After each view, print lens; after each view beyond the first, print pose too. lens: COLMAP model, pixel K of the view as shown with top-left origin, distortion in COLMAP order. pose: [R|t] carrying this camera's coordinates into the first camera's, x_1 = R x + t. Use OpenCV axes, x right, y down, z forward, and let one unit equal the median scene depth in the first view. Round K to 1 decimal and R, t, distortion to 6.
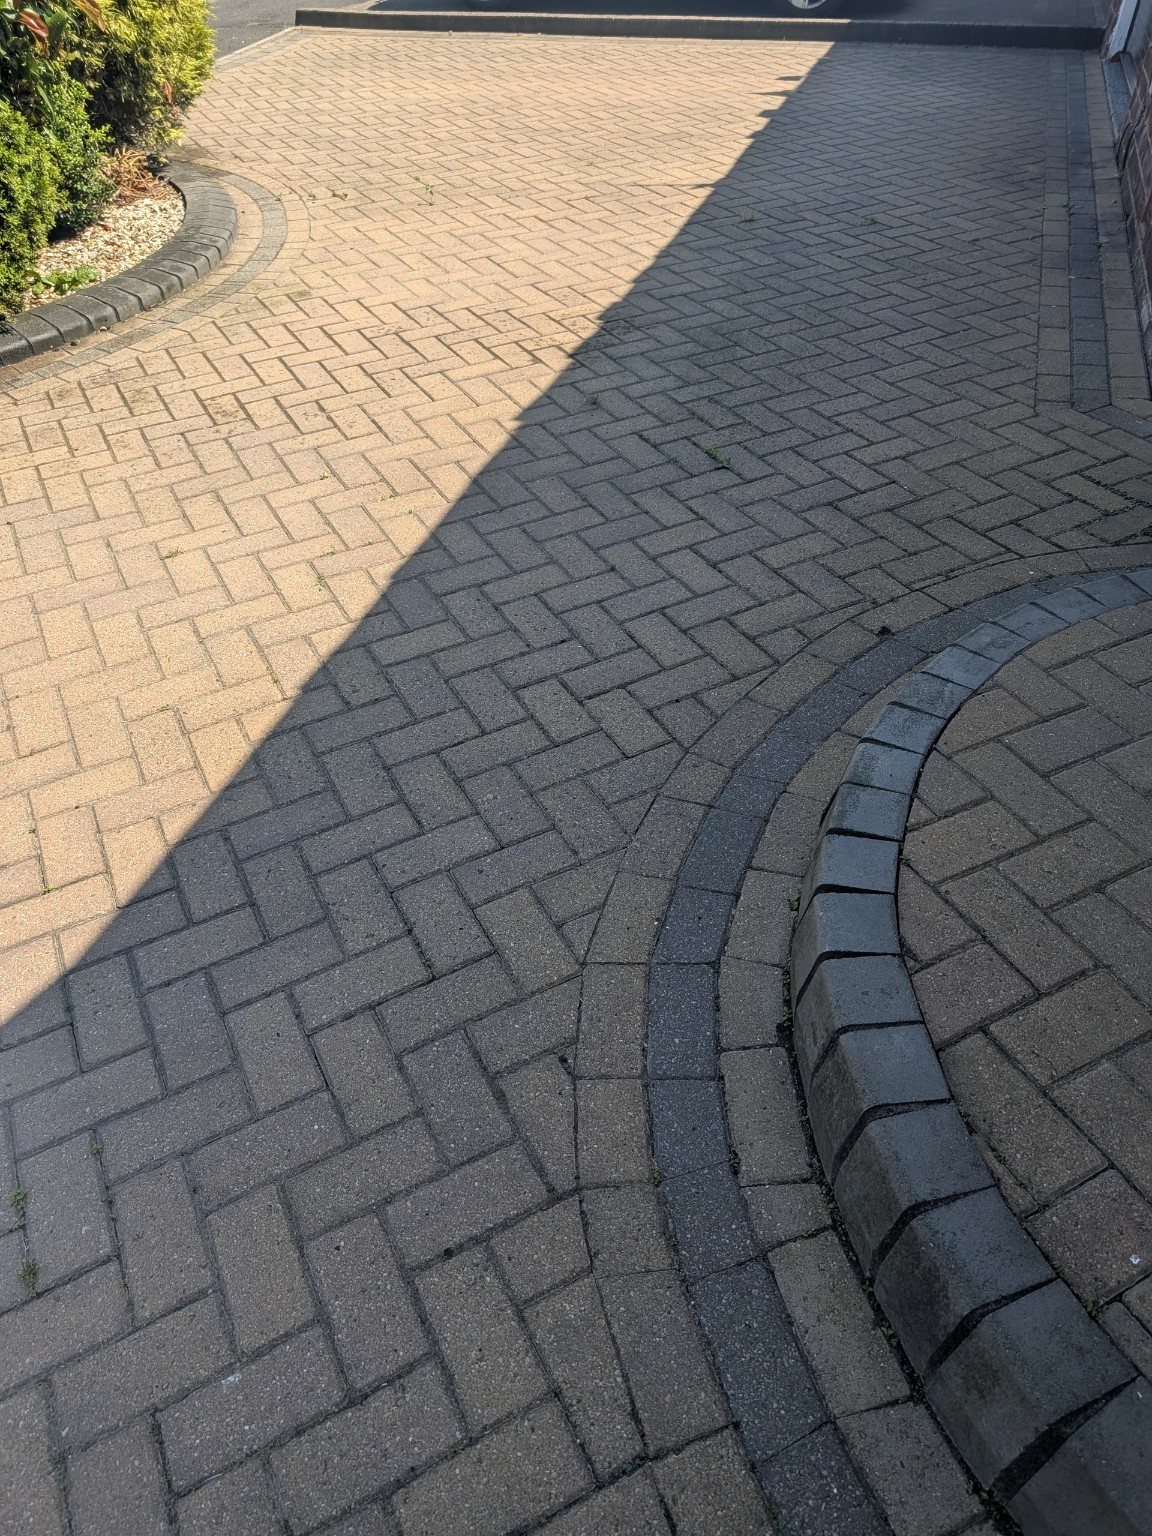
lens RADIAL K [[1118.2, 0, 575.8], [0, 1118.2, 753.4], [0, 0, 1]] dist [0.009386, -0.001681]
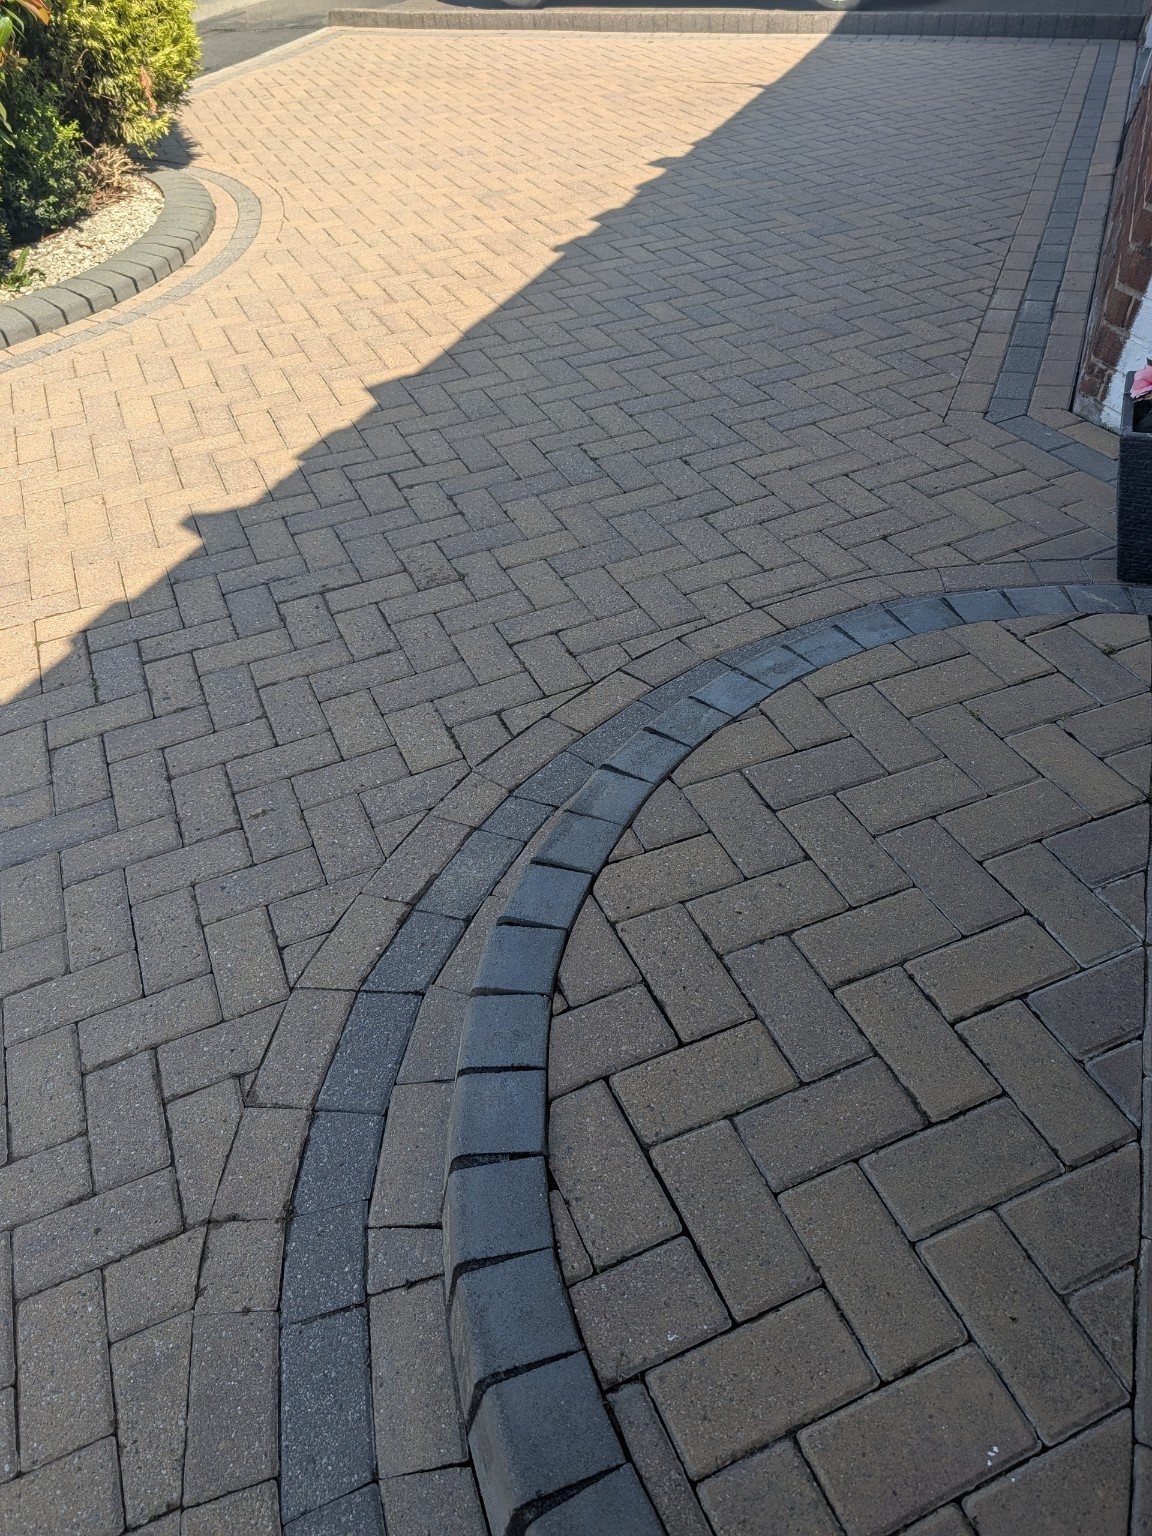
lens RADIAL K [[1117.1, 0, 576.0], [0, 1117.1, 768.0], [0, 0, 1]] dist [0.011642, -0.005243]
pose [[0.997334, 0.029599, -0.066703, 0.262292], [-0.028837, 0.999508, 0.012351, -0.018953], [0.067036, -0.010395, 0.997696, 0.035446]]
